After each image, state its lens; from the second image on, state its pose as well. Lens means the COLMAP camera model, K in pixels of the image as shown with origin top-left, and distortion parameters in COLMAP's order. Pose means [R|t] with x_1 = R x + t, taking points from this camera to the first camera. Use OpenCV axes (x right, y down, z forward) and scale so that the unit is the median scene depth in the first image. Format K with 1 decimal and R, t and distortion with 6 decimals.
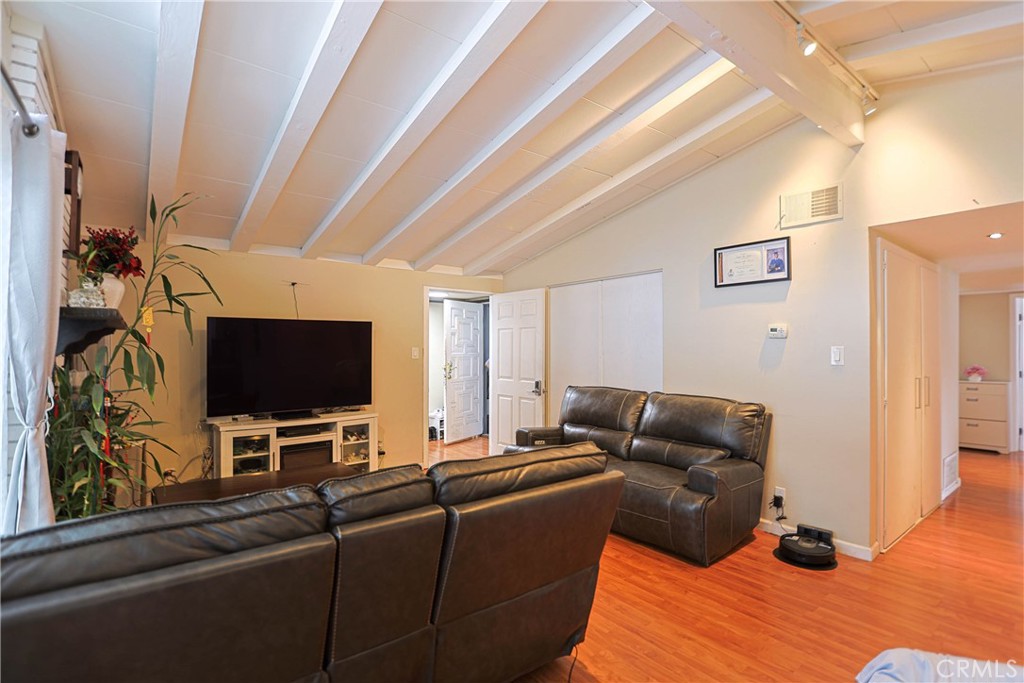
lens RADIAL K [[496.2, 0, 512.0], [0, 496.2, 361.0], [0, 0, 1]] dist [-0.057135, 0.021744]
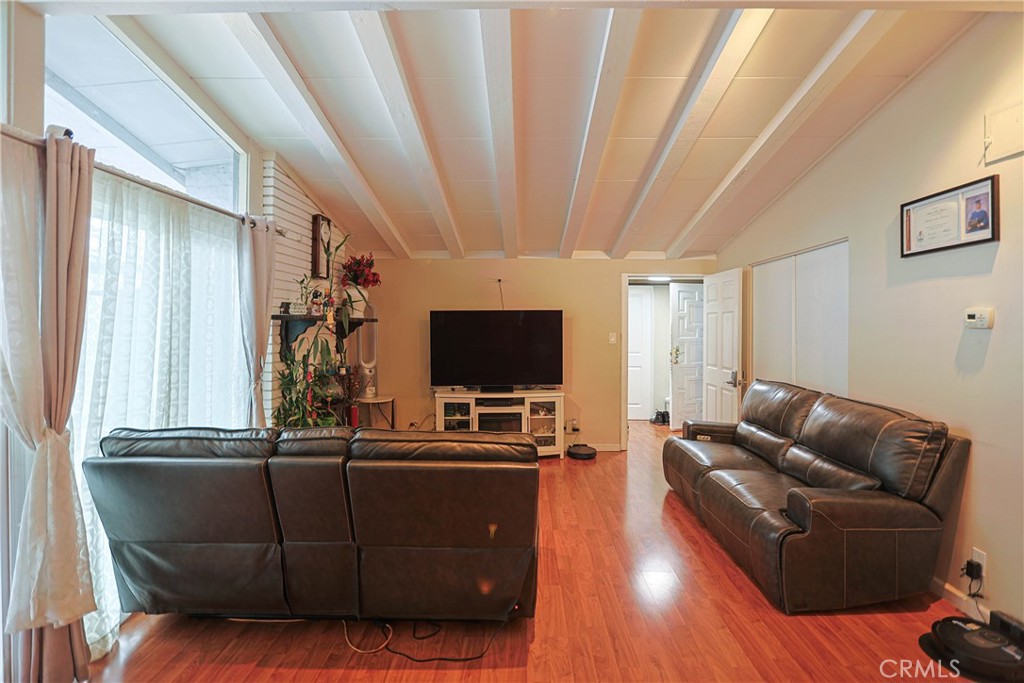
lens RADIAL K [[495.0, 0, 504.1], [0, 495.0, 350.6], [0, 0, 1]] dist [-0.058677, 0.026119]
pose [[0.780669, 0.027919, -0.624321, 0.363203], [-0.013442, 0.999521, 0.027889, -0.021444], [0.624801, -0.013380, 0.780670, 0.061889]]
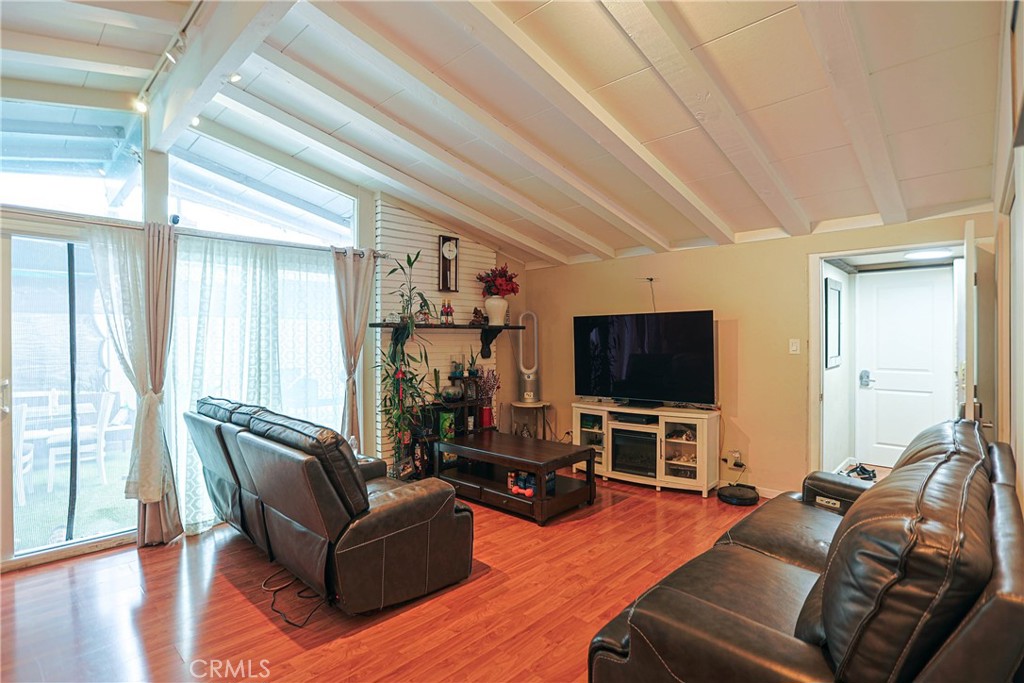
lens RADIAL K [[495.0, 0, 504.1], [0, 495.0, 350.6], [0, 0, 1]] dist [-0.058677, 0.026119]
pose [[0.140146, 0.017292, -0.989980, 0.620908], [-0.018160, 0.999724, 0.014892, -0.016627], [0.989964, 0.015891, 0.140421, 0.602732]]
